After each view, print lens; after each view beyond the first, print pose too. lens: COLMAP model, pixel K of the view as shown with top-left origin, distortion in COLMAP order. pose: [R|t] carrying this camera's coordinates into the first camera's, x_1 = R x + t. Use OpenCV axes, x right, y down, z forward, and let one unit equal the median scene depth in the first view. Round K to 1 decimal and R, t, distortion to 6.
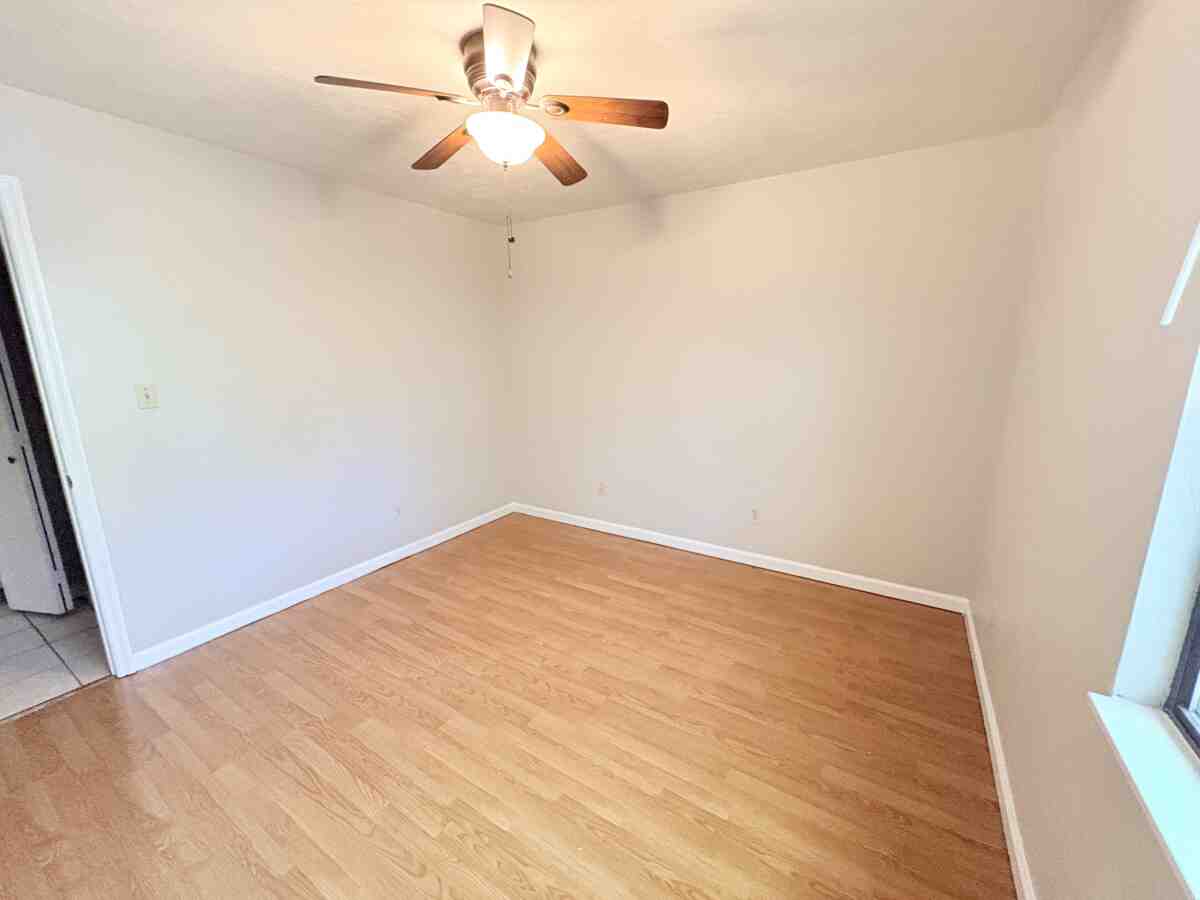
lens RADIAL K [[476.8, 0, 600.0], [0, 476.8, 450.0], [0, 0, 1]] dist [0.000950, 0.000141]
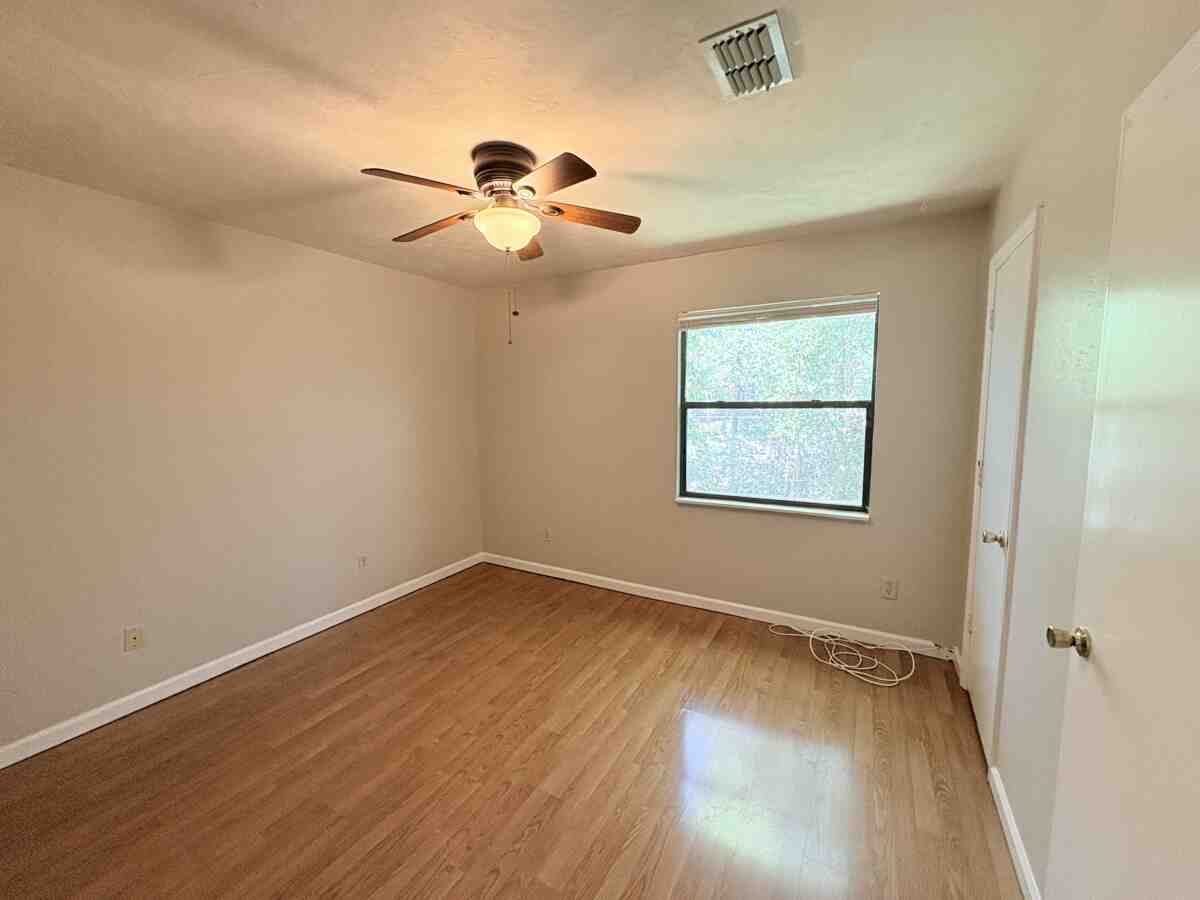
lens RADIAL K [[476.8, 0, 600.0], [0, 476.8, 450.0], [0, 0, 1]] dist [0.000950, 0.000141]
pose [[-0.044437, -0.102152, 0.993776, -0.922020], [0.220794, 0.969155, 0.109494, -0.131409], [-0.974308, 0.224285, -0.020512, 0.596092]]
